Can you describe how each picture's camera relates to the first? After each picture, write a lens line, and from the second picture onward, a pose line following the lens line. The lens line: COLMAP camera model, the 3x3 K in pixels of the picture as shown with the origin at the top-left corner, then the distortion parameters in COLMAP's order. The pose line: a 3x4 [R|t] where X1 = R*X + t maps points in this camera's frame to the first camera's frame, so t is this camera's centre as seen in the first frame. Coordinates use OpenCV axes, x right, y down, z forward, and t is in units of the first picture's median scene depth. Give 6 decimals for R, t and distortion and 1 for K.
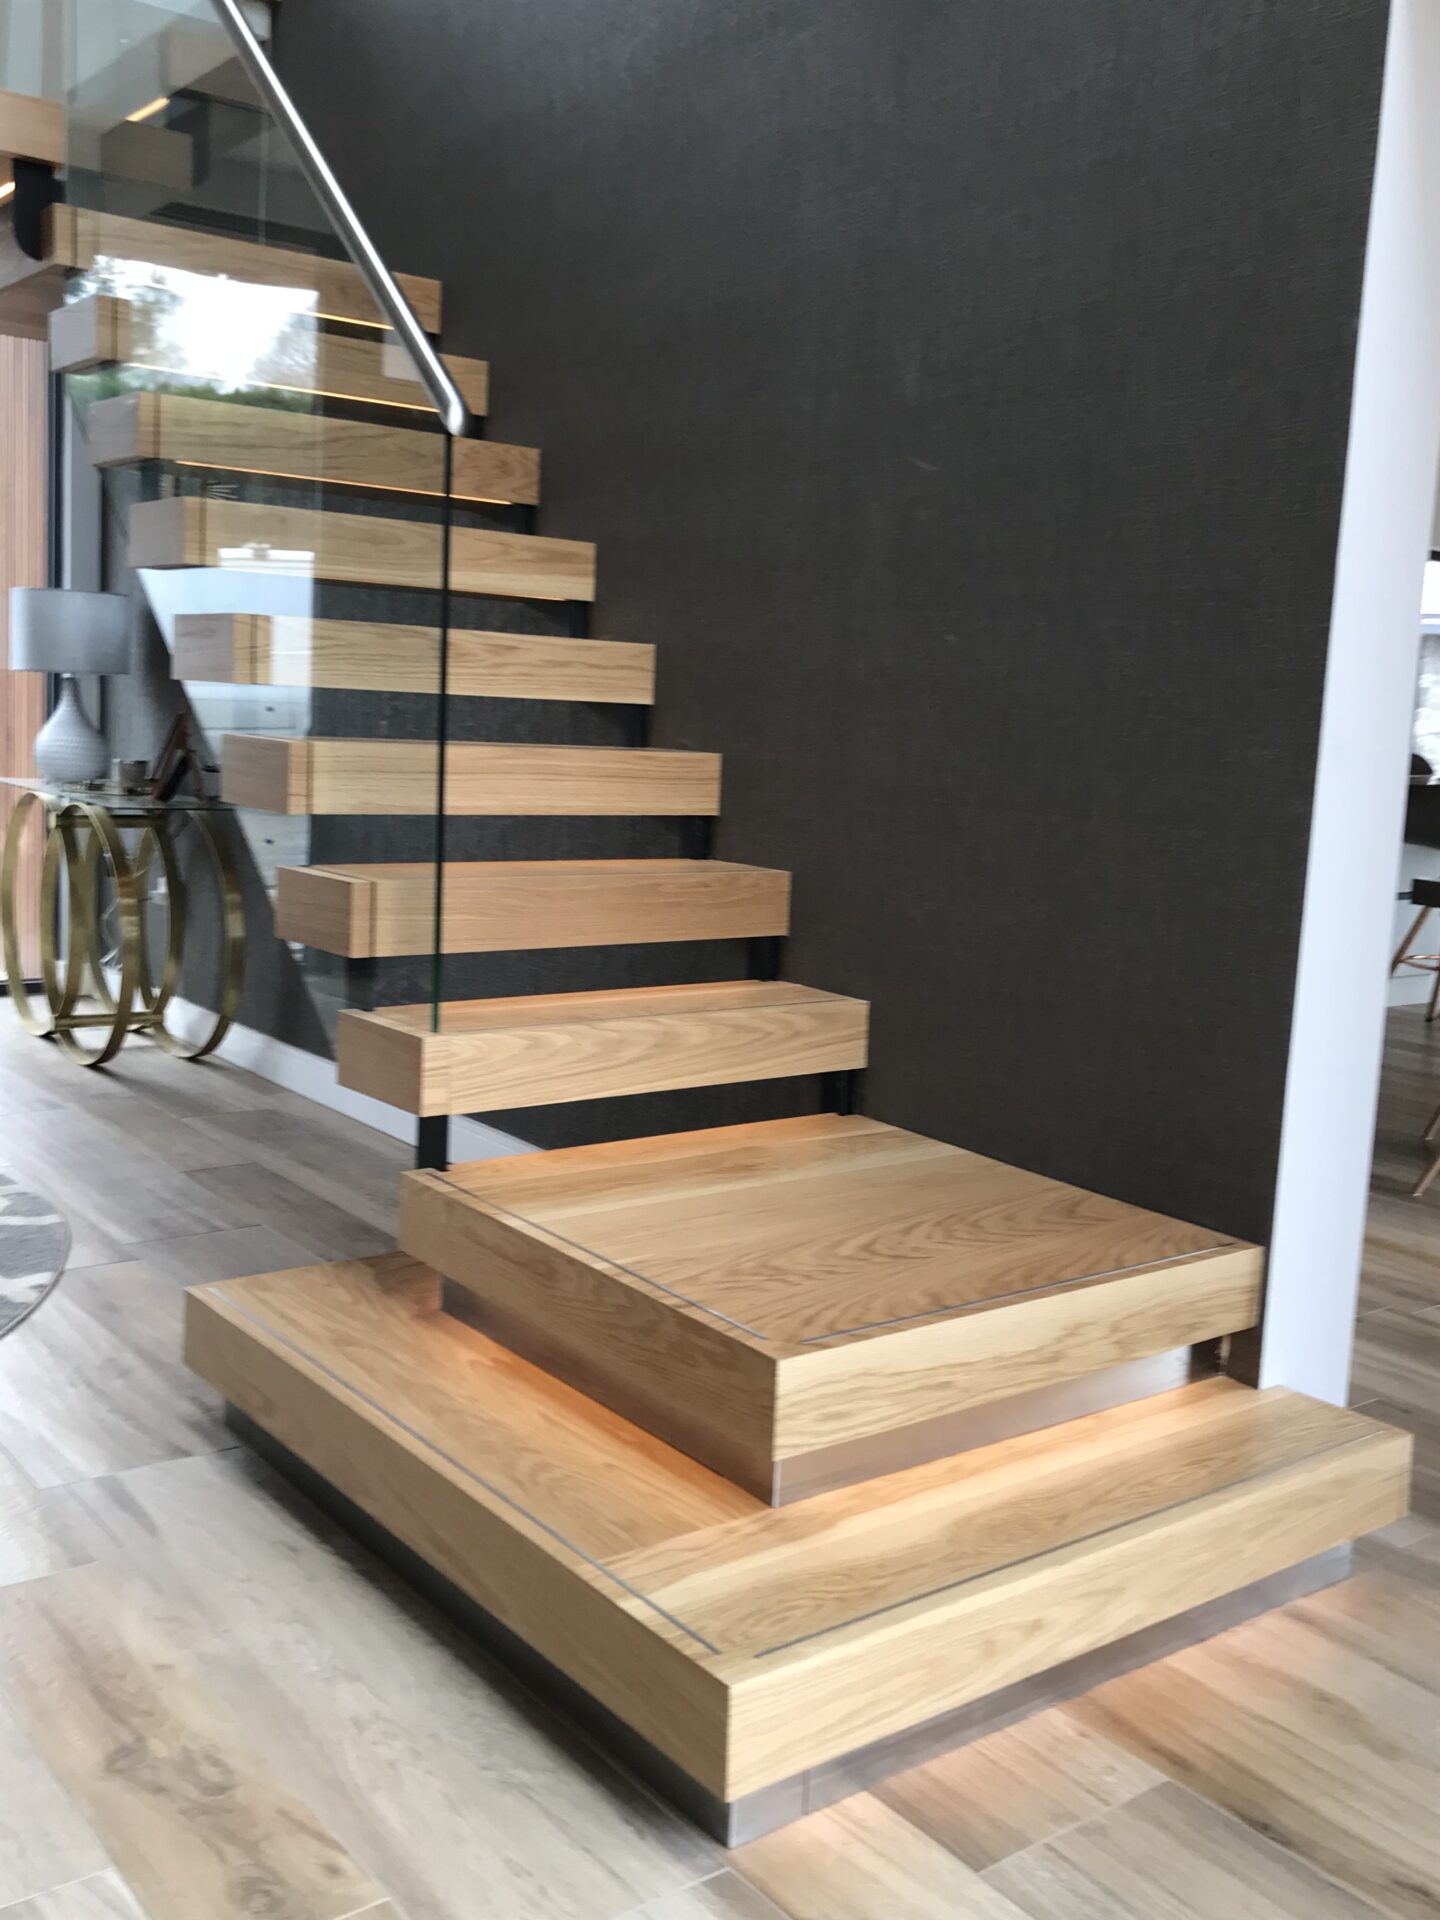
lens RADIAL K [[1840.3, 0, 735.3], [0, 1840.3, 967.7], [0, 0, 1]] dist [0.002819, 0.000000]
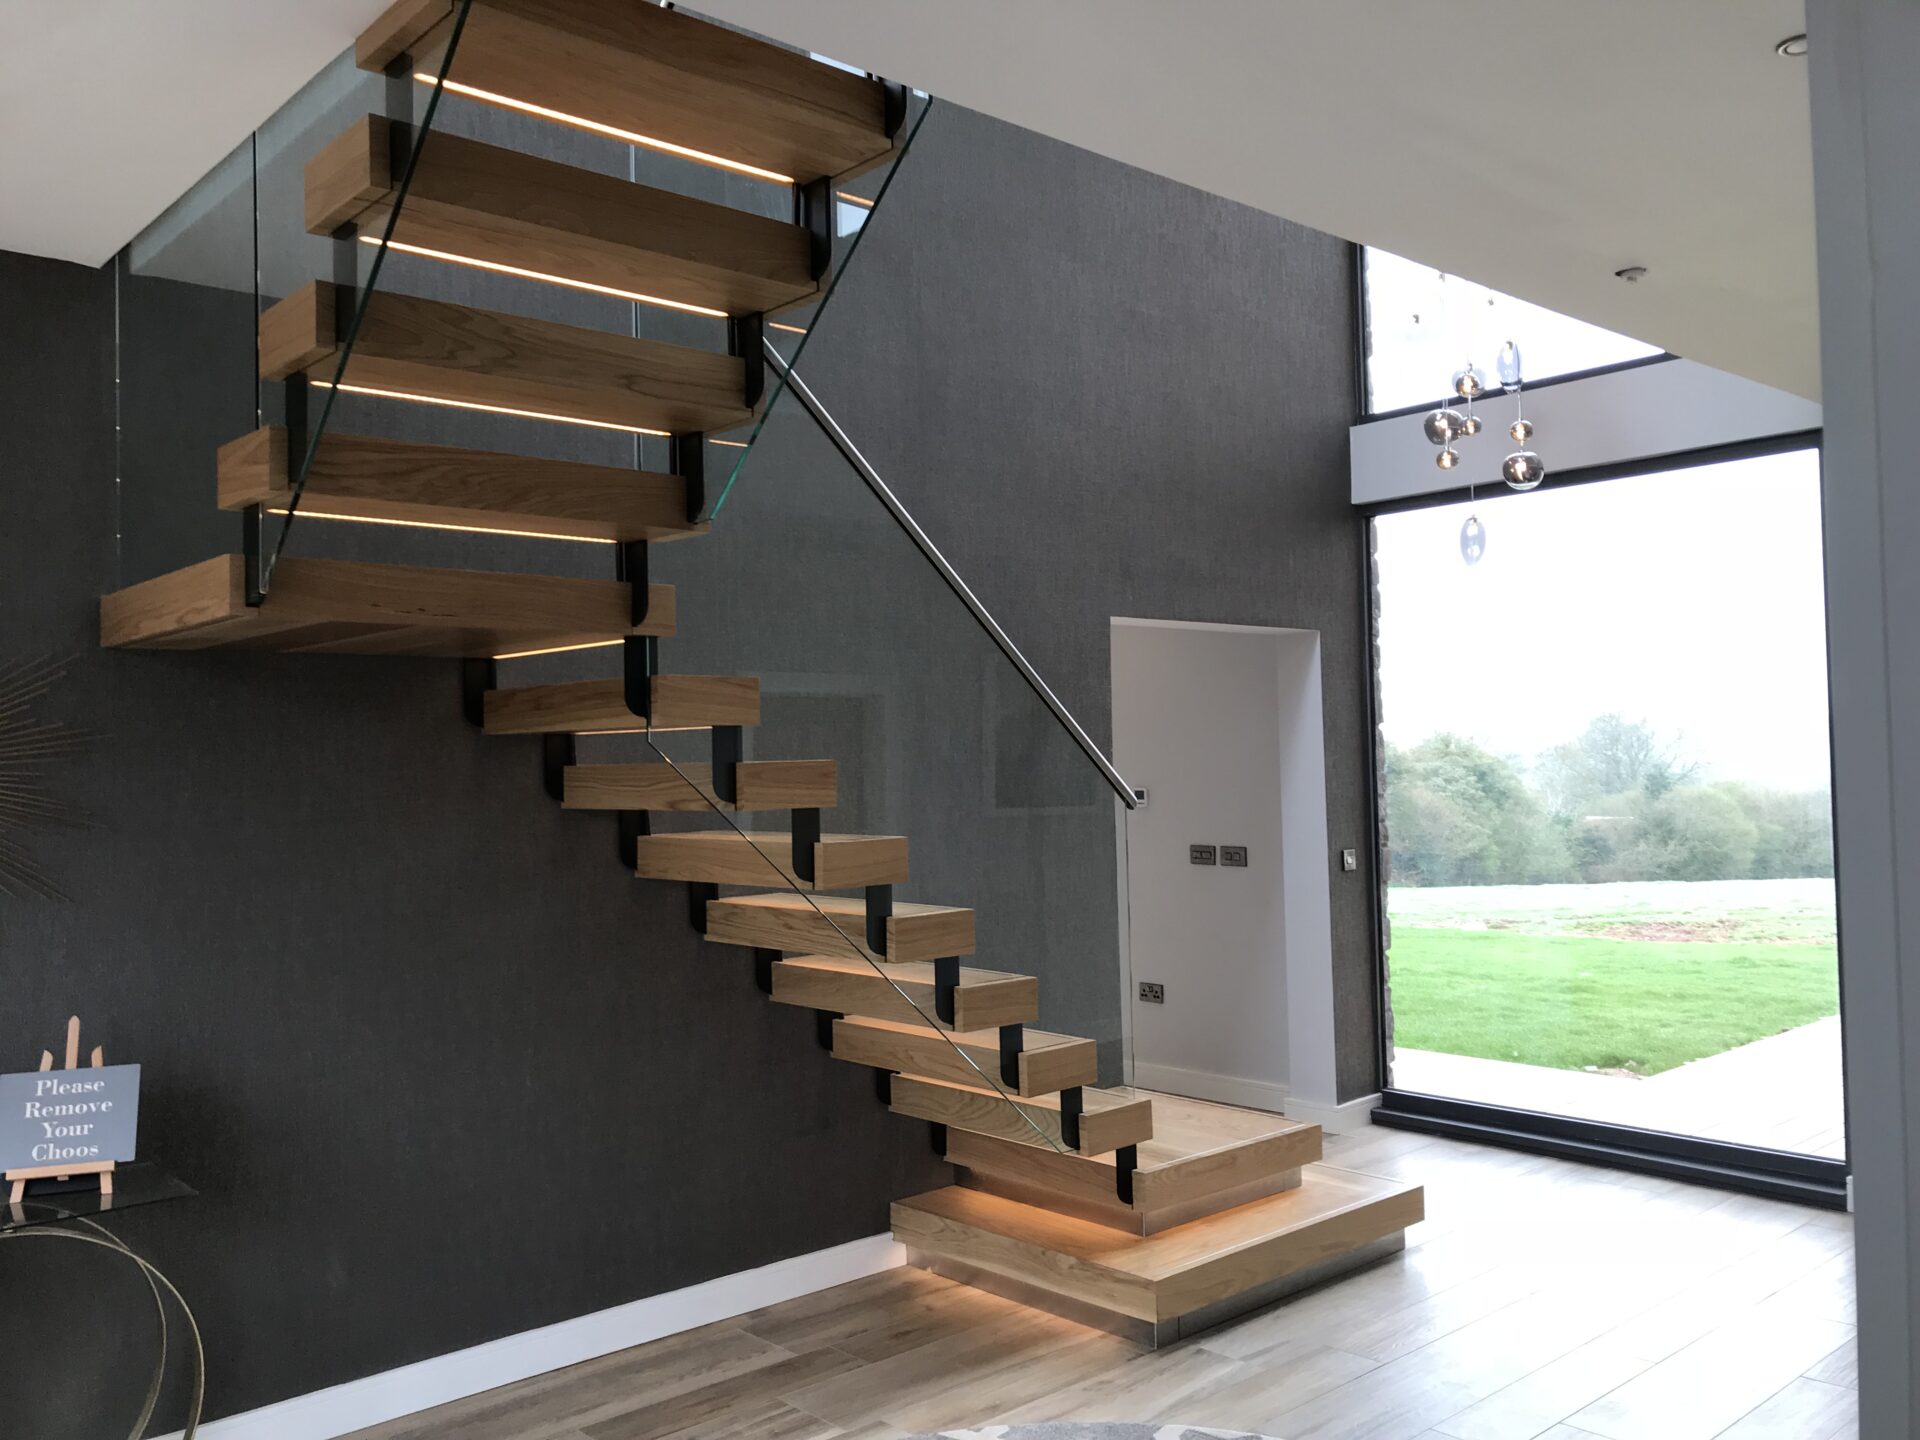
lens RADIAL K [[1584.9, 0, 959.1], [0, 1584.9, 721.3], [0, 0, 1]] dist [0.008736, -0.047983]
pose [[-0.076509, -0.019135, 0.996885, -2.009877], [0.163327, 0.986070, 0.031463, -0.493242], [-0.983601, 0.165225, -0.072318, 1.337671]]
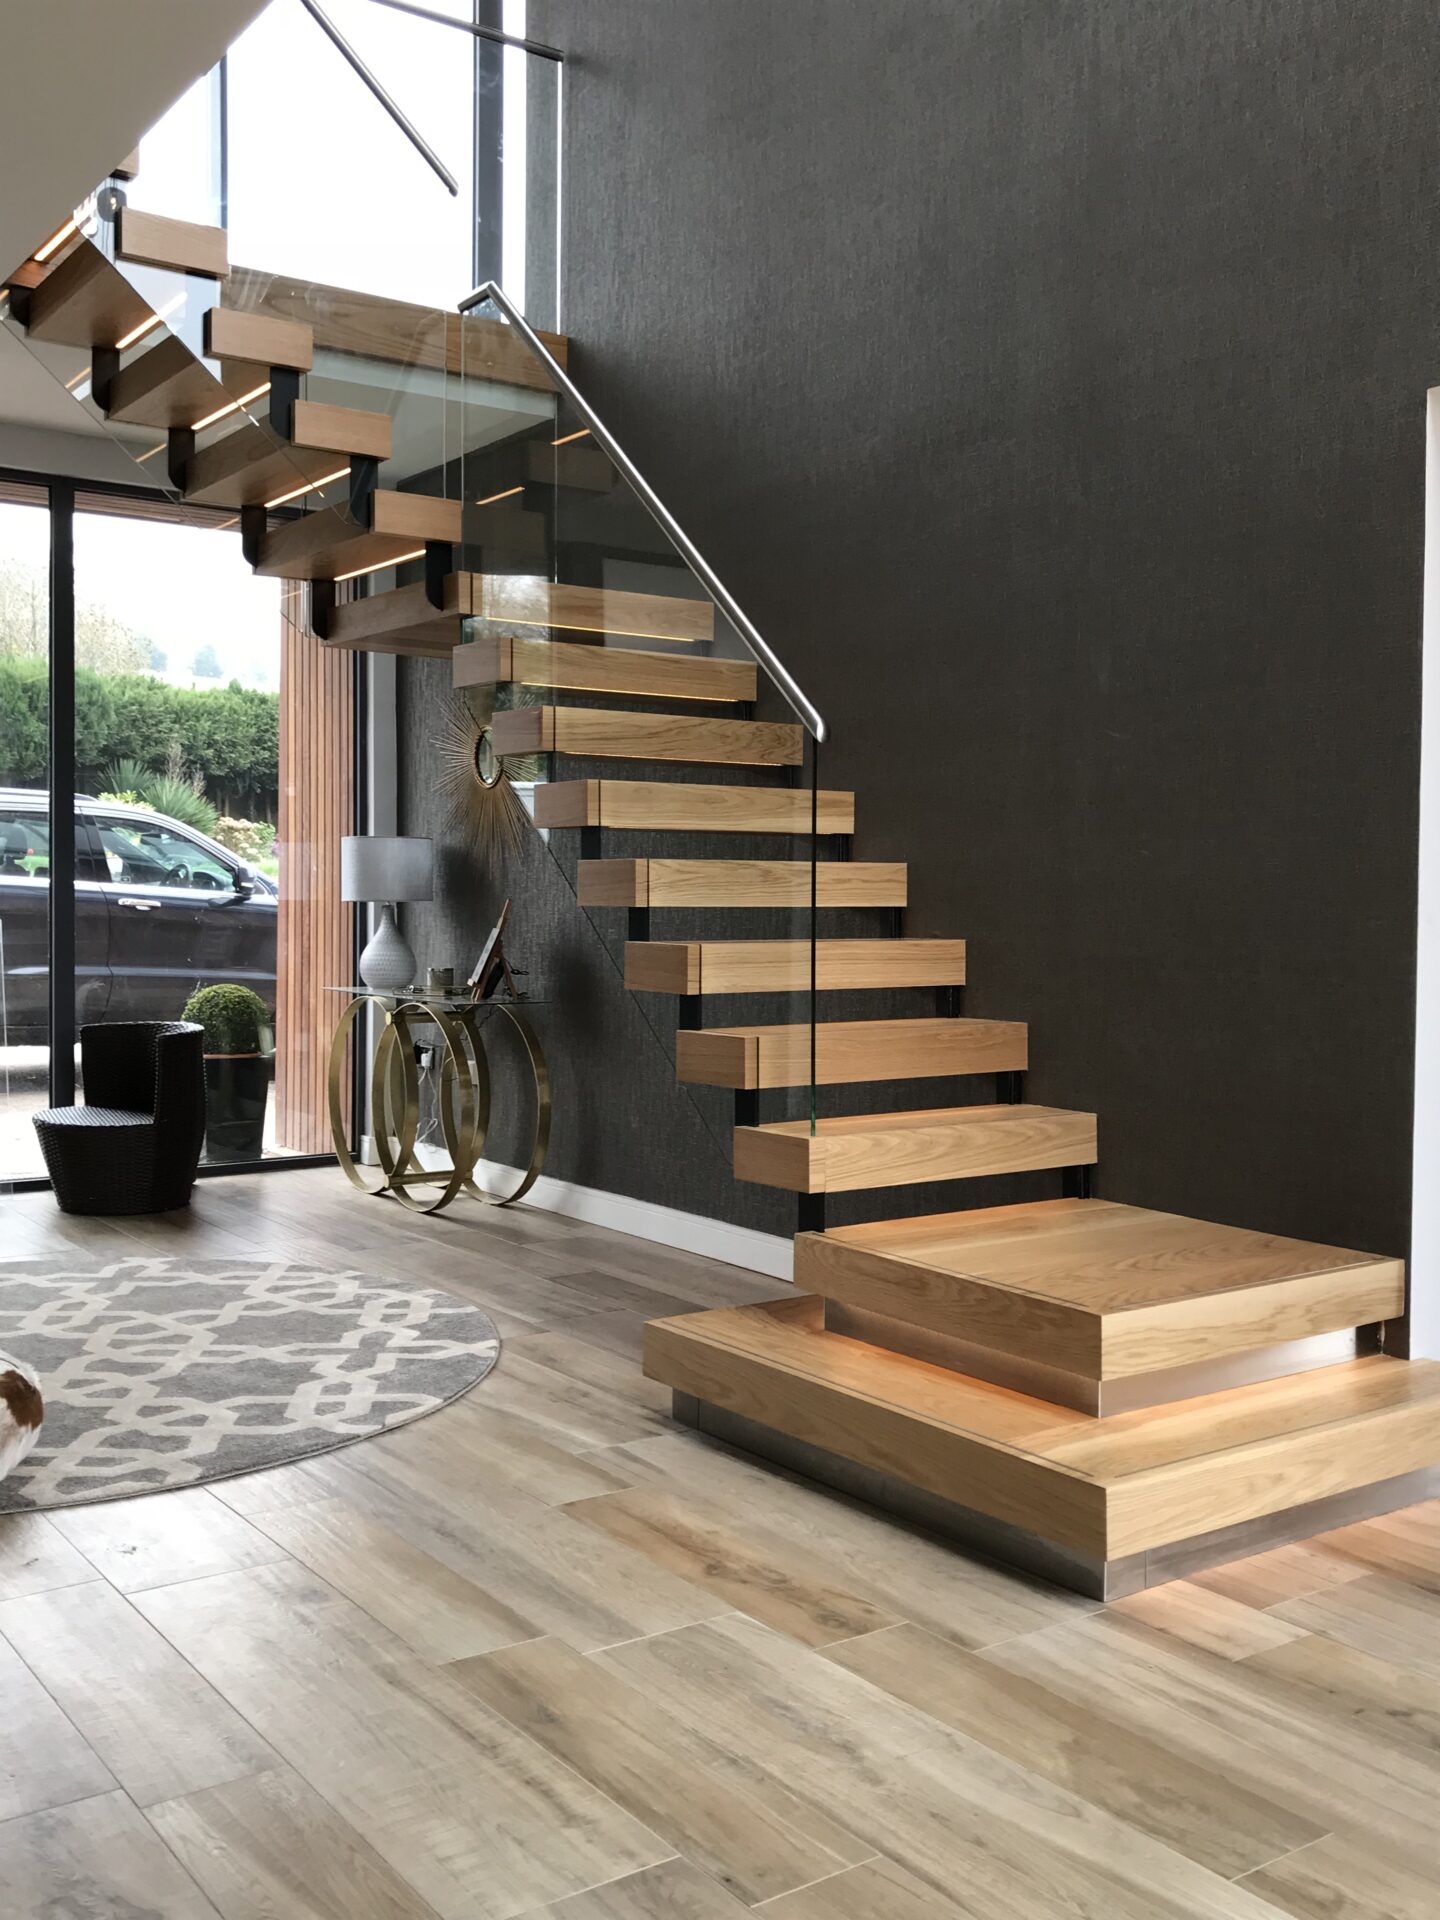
lens RADIAL K [[1840.3, 0, 699.9], [0, 1840.3, 965.1], [0, 0, 1]] dist [0.002819, 0.000000]
pose [[0.997227, -0.043355, -0.060495, -0.171087], [0.036676, 0.993533, -0.107453, 0.057040], [0.064763, 0.104937, 0.992368, -0.506698]]
